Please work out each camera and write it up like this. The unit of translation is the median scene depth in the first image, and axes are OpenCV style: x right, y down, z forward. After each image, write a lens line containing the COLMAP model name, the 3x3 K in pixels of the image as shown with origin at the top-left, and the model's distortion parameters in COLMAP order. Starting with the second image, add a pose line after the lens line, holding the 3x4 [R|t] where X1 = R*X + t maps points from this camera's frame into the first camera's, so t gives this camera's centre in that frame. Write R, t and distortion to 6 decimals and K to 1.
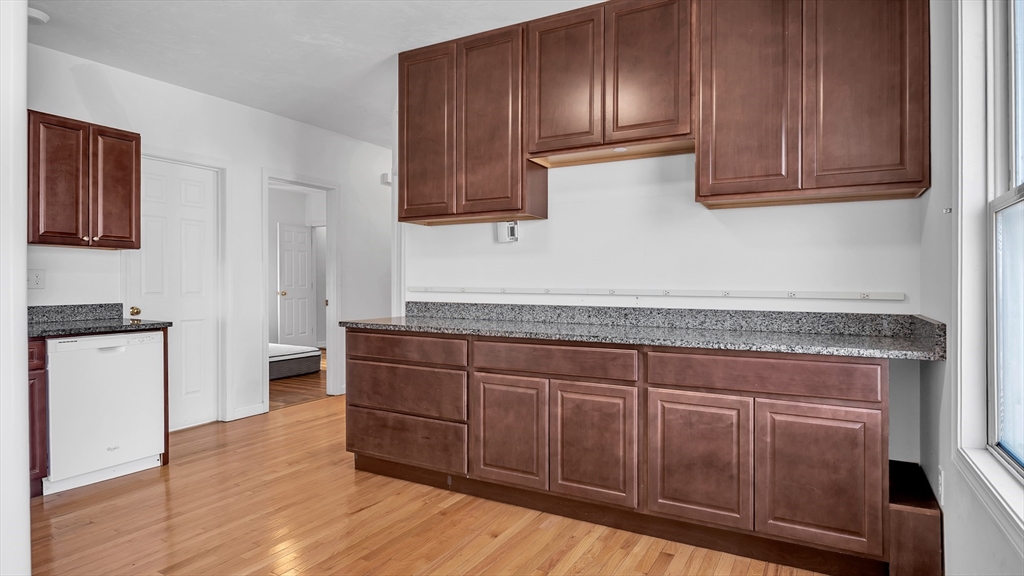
lens RADIAL K [[558.1, 0, 511.4], [0, 558.1, 292.3], [0, 0, 1]] dist [-0.009624, -0.002911]
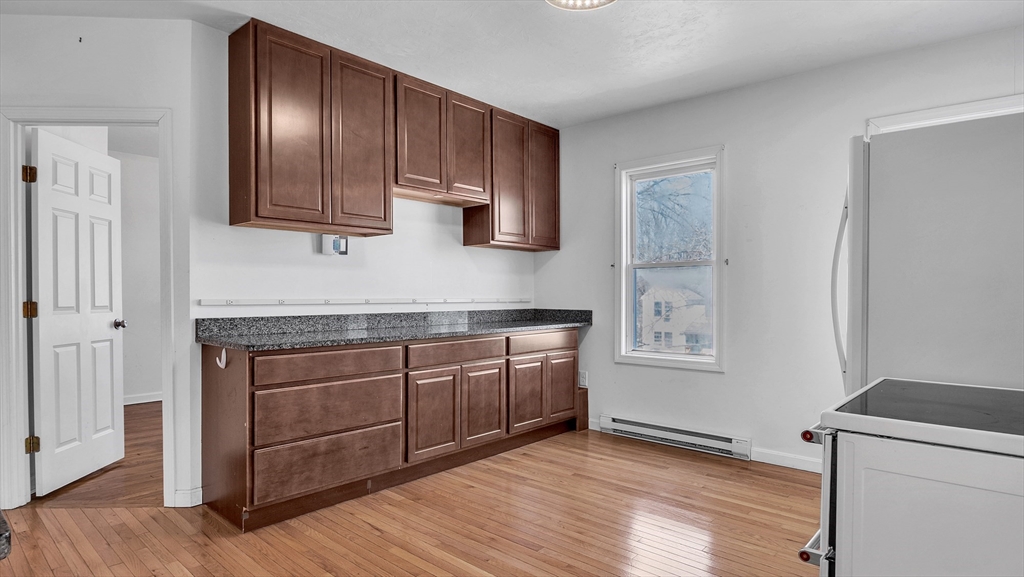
lens RADIAL K [[558.1, 0, 505.9], [0, 558.1, 302.1], [0, 0, 1]] dist [-0.009624, -0.002911]
pose [[0.220948, -0.018940, 0.975102, -0.971313], [0.018043, 0.999720, 0.015330, -0.012615], [-0.975119, 0.014206, 0.221228, 0.472487]]
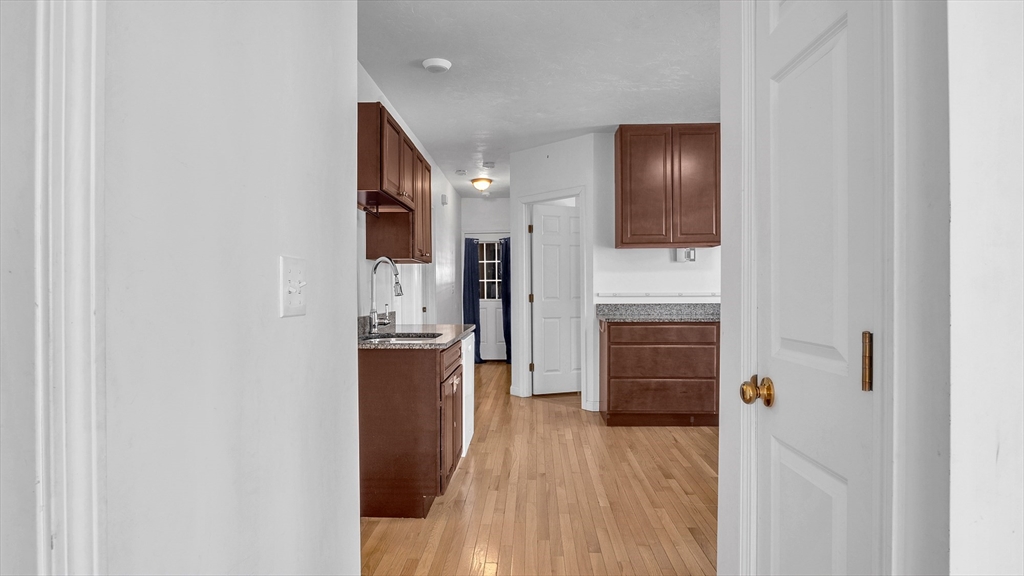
lens RADIAL K [[558.1, 0, 509.4], [0, 558.1, 300.7], [0, 0, 1]] dist [-0.009624, -0.002911]
pose [[0.892379, -0.020215, 0.450833, -1.127230], [0.019929, 0.999787, 0.005381, -0.003484], [-0.450846, 0.004183, 0.892592, -0.120164]]
